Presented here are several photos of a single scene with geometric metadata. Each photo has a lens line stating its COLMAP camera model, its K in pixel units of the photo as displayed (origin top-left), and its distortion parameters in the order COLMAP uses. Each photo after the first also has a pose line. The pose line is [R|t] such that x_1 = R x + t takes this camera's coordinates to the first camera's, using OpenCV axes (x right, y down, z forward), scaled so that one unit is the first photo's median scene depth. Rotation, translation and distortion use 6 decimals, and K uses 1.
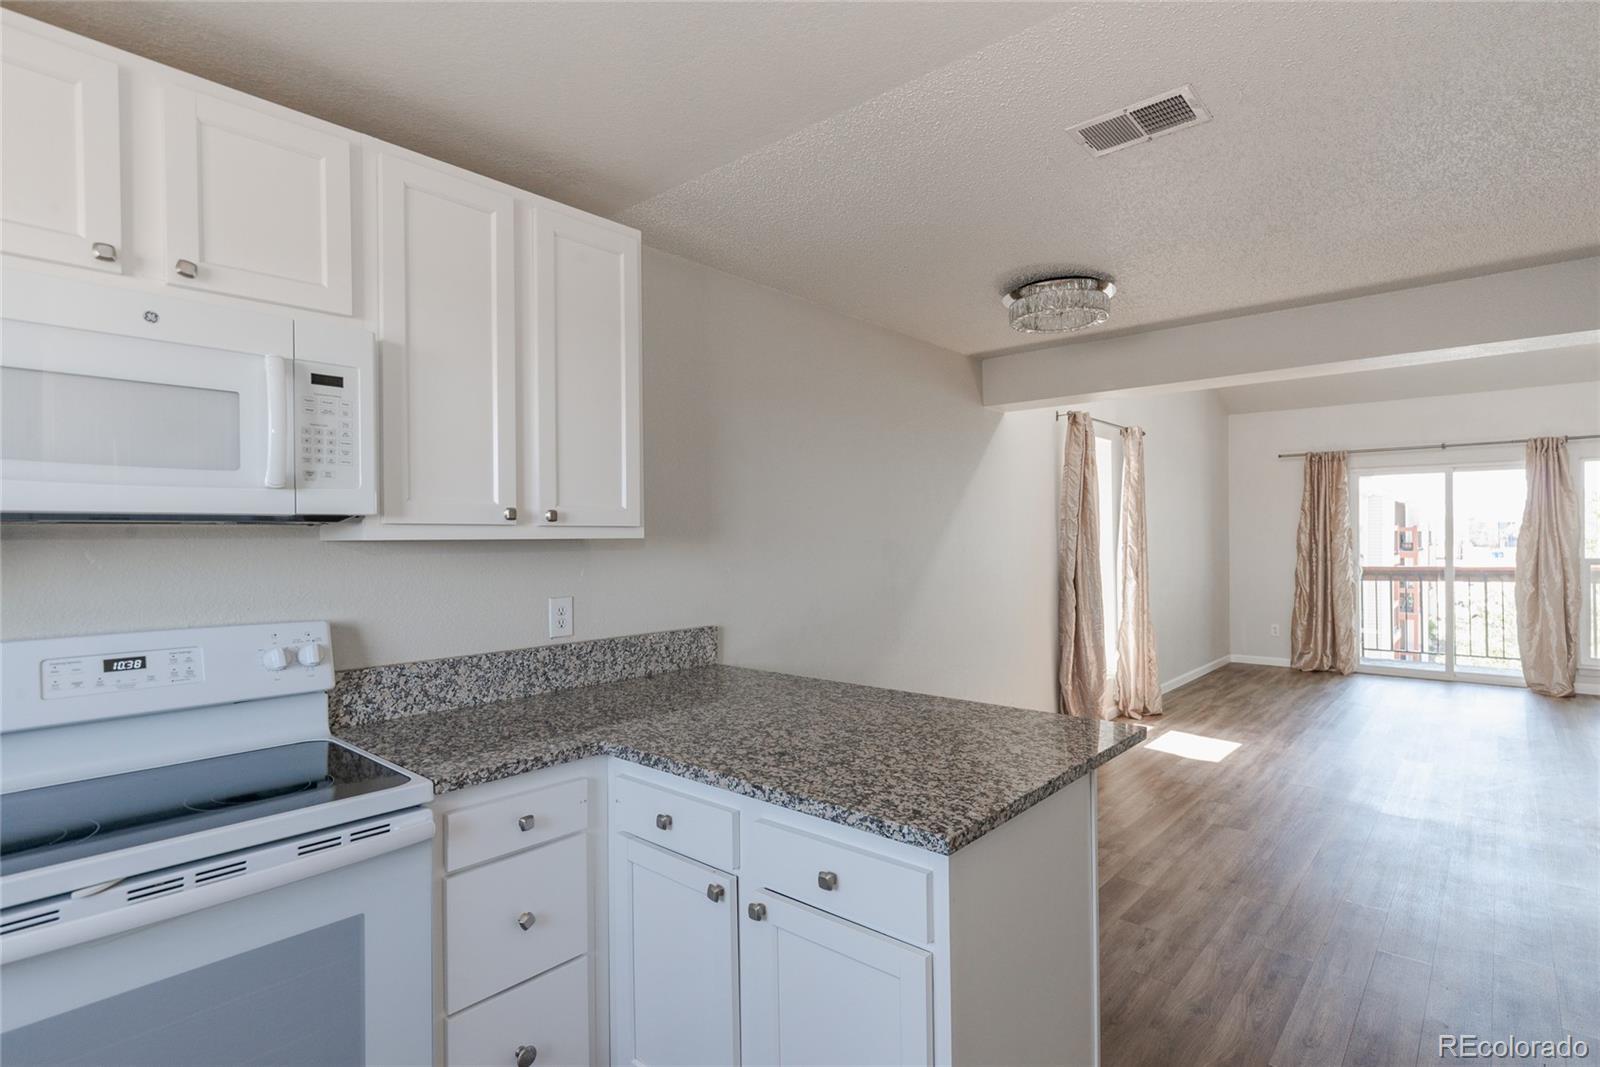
lens RADIAL K [[785.0, 0, 818.7], [0, 785.0, 540.7], [0, 0, 1]] dist [-0.001192, -0.000956]
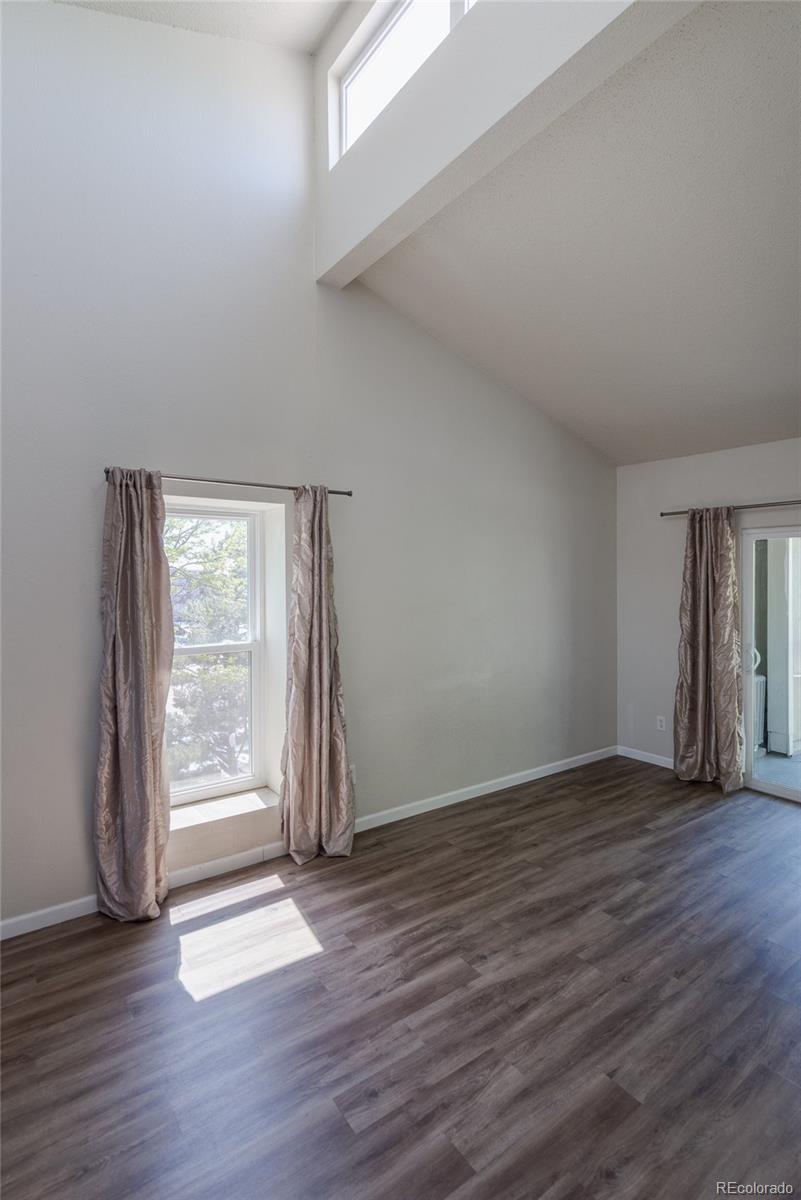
lens RADIAL K [[583.6, 0, 399.5], [0, 583.6, 578.5], [0, 0, 1]] dist [-0.000264, 0.000613]
pose [[0.971986, 0.003865, -0.235008, 1.686702], [-0.003390, 0.999991, 0.002425, -0.148437], [0.235016, -0.001560, 0.971990, 1.225194]]
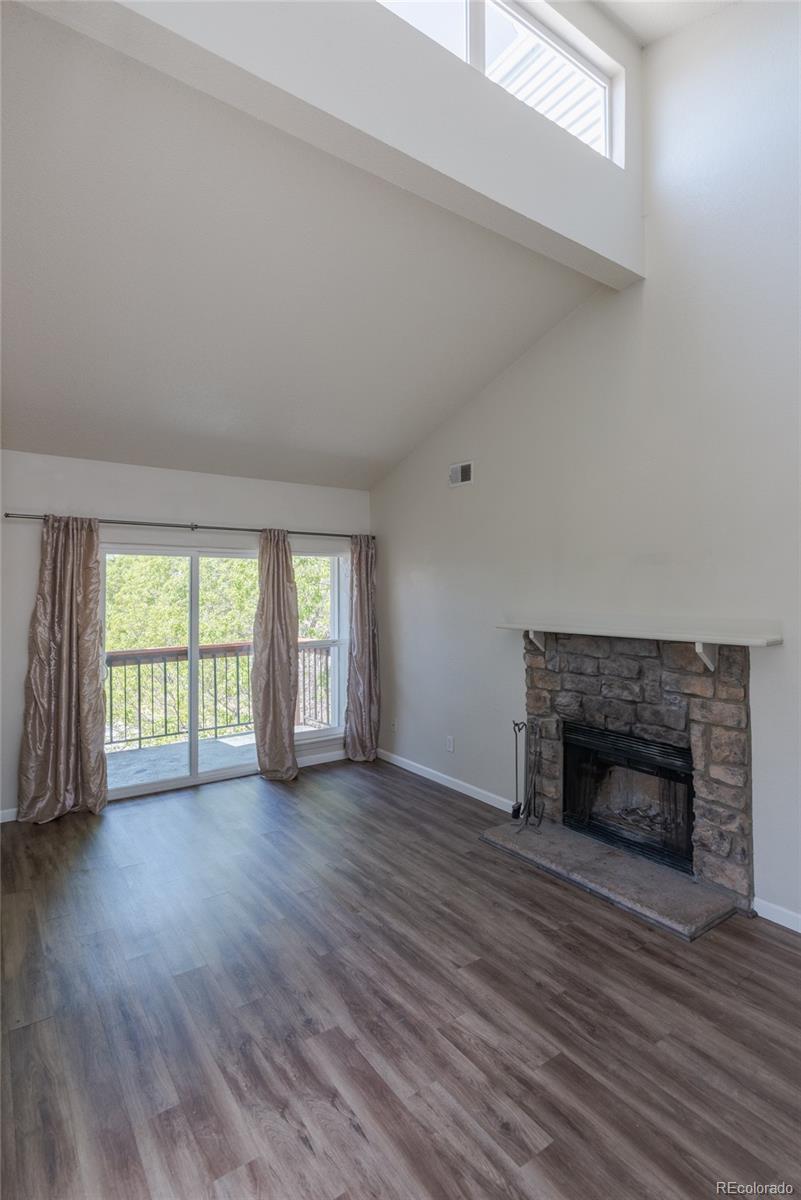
lens RADIAL K [[600.6, 0, 398.4], [0, 600.6, 576.8], [0, 0, 1]] dist [-0.000313, 0.000115]
pose [[0.243791, 0.030418, 0.969351, 0.596748], [0.005008, 0.999455, -0.032622, -0.127495], [-0.969815, 0.012807, 0.243506, 1.969708]]
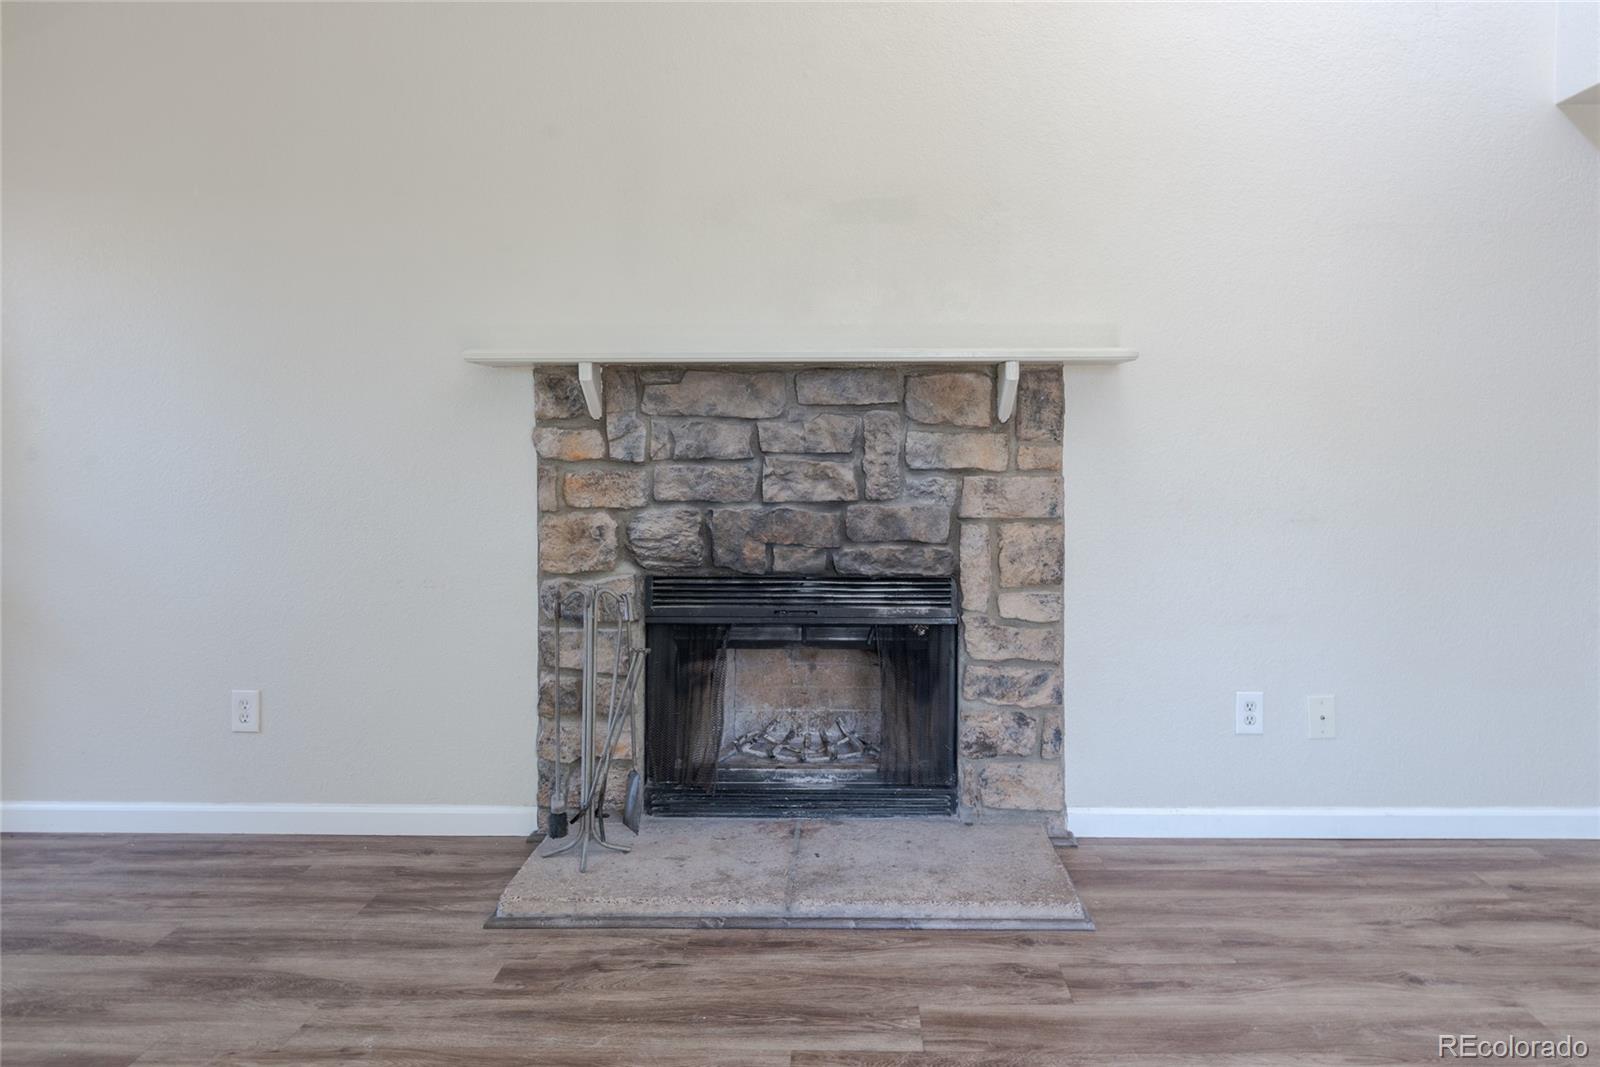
lens RADIAL K [[910.2, 0, 836.1], [0, 910.2, 454.5], [0, 0, 1]] dist [0.001249, 0.000680]
pose [[-0.645662, 0.001098, 0.763622, 1.424170], [0.009170, 0.999938, 0.006315, 0.087921], [-0.763568, 0.011079, -0.645632, 2.515191]]
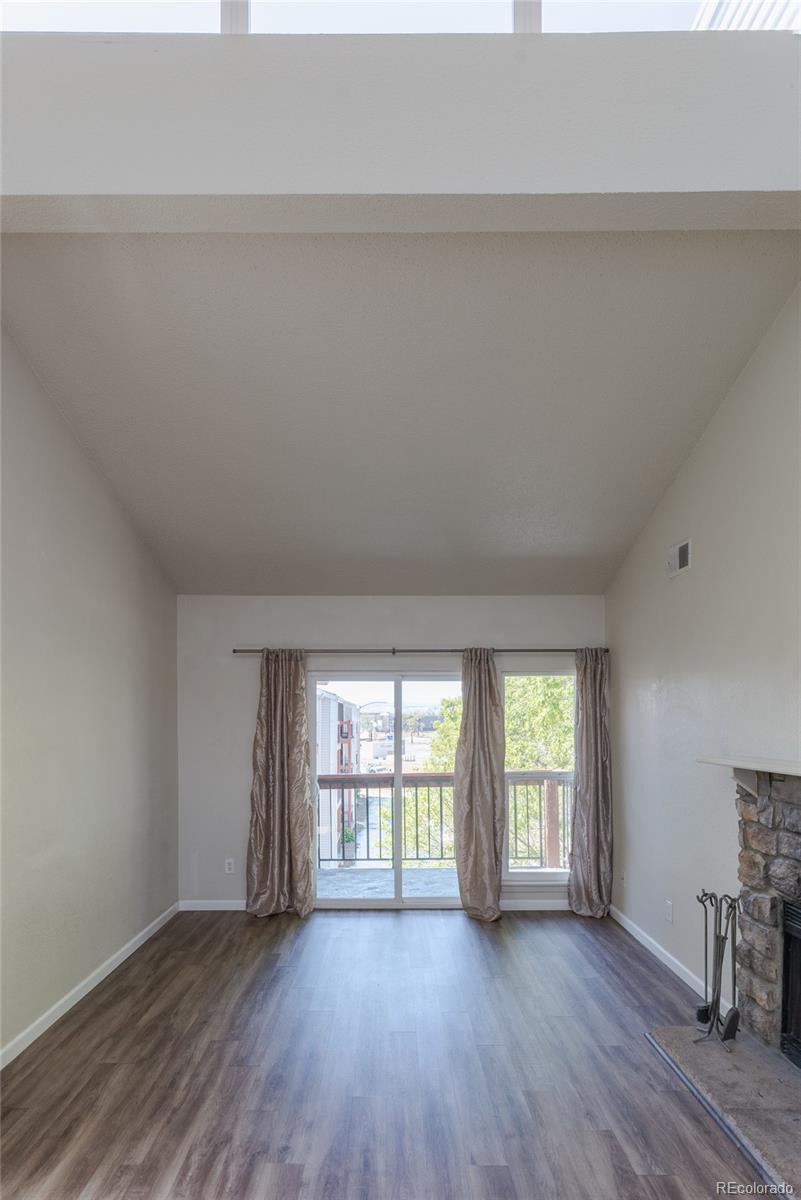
lens RADIAL K [[642.2, 0, 382.1], [0, 642.2, 728.4], [0, 0, 1]] dist [0.000742, -0.000209]
pose [[0.761971, 0.001228, 0.647610, 1.006740], [-0.000980, 0.999999, -0.000743, -0.101428], [-0.647610, -0.000069, 0.761972, 1.457111]]
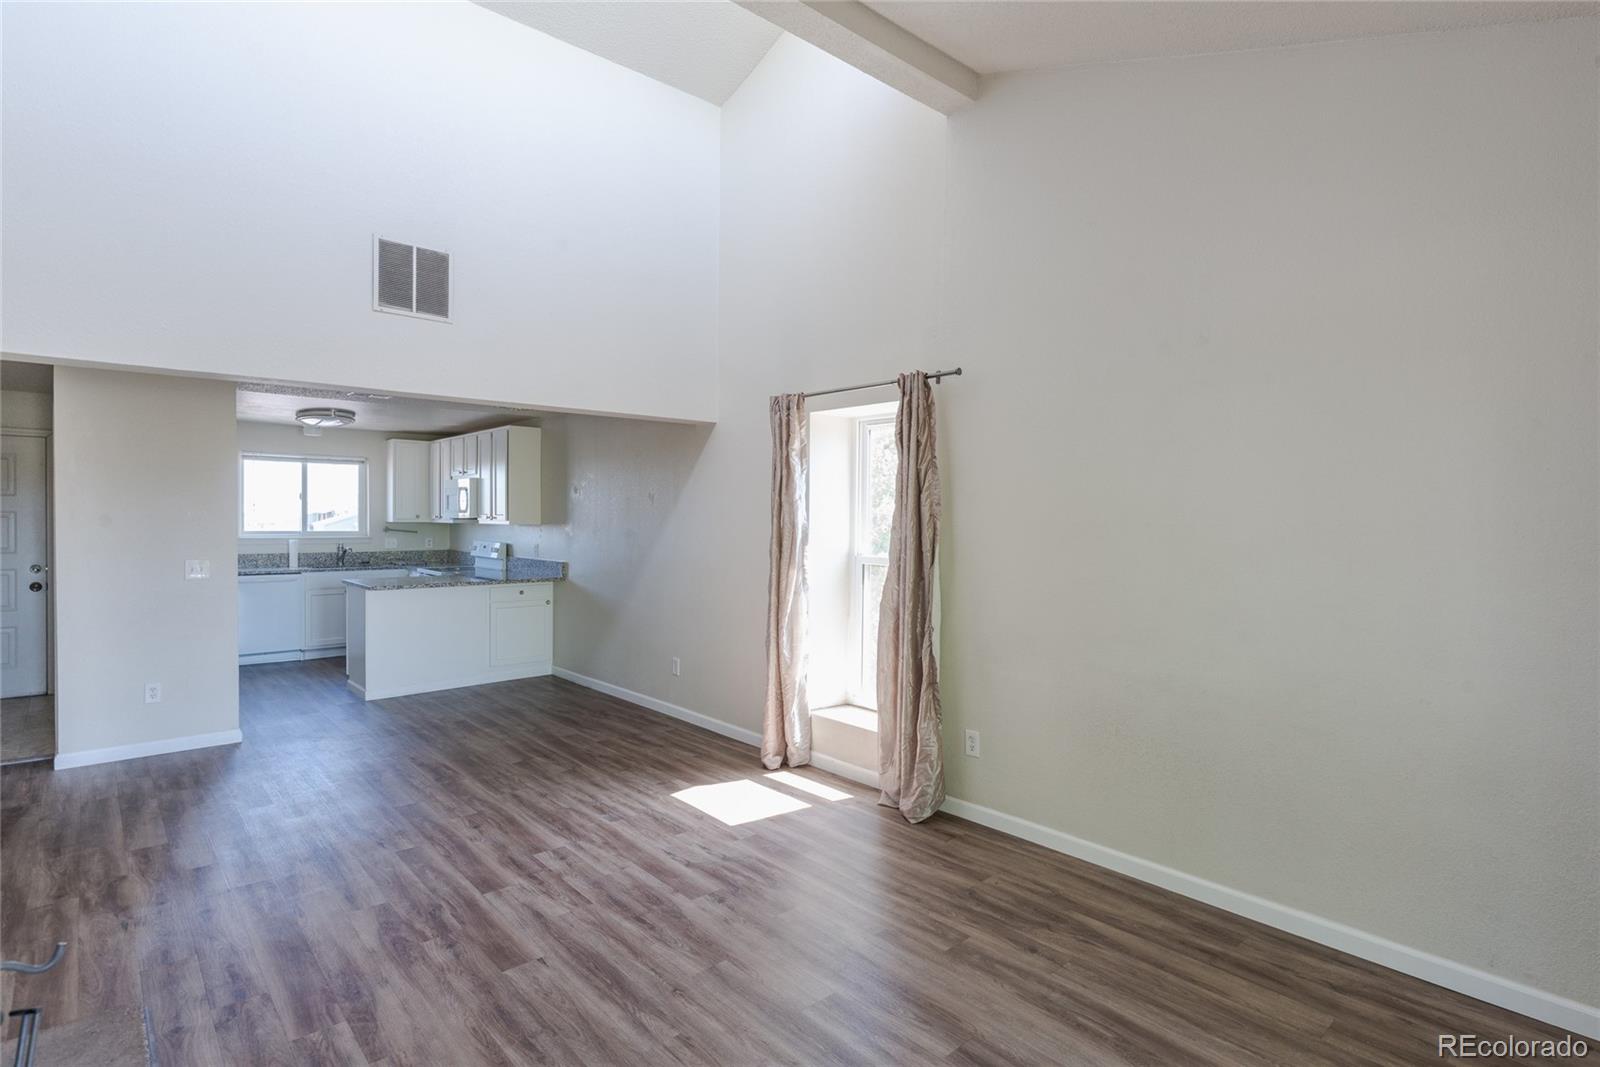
lens RADIAL K [[800.7, 0, 815.1], [0, 800.7, 520.2], [0, 0, 1]] dist [-0.000313, 0.000115]
pose [[-0.112516, 0.012924, -0.993566, 2.932129], [-0.010220, 0.999847, 0.014163, -0.081948], [0.993597, 0.011747, -0.112367, 2.689330]]
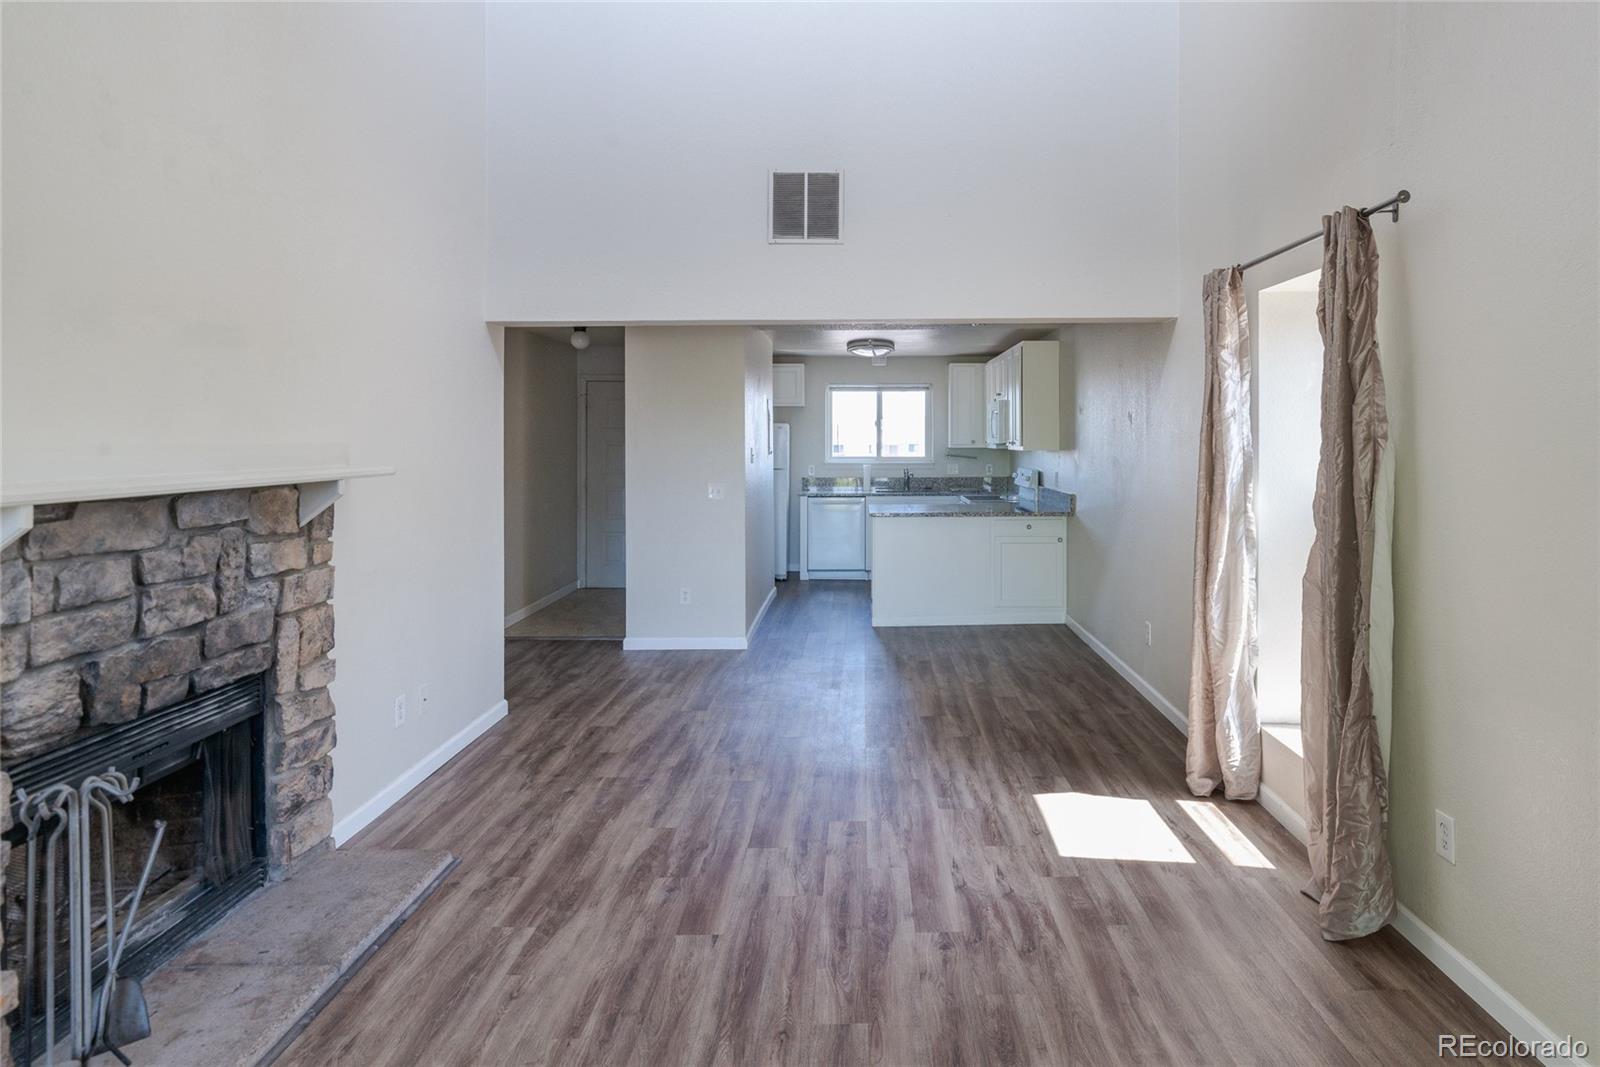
lens RADIAL K [[909.7, 0, 872.6], [0, 909.7, 421.1], [0, 0, 1]] dist [0.000379, 0.000353]
pose [[-0.747193, -0.000198, -0.664607, 2.453782], [0.007585, 0.999932, -0.008825, -0.088590], [0.664564, -0.011635, -0.747141, 3.225536]]
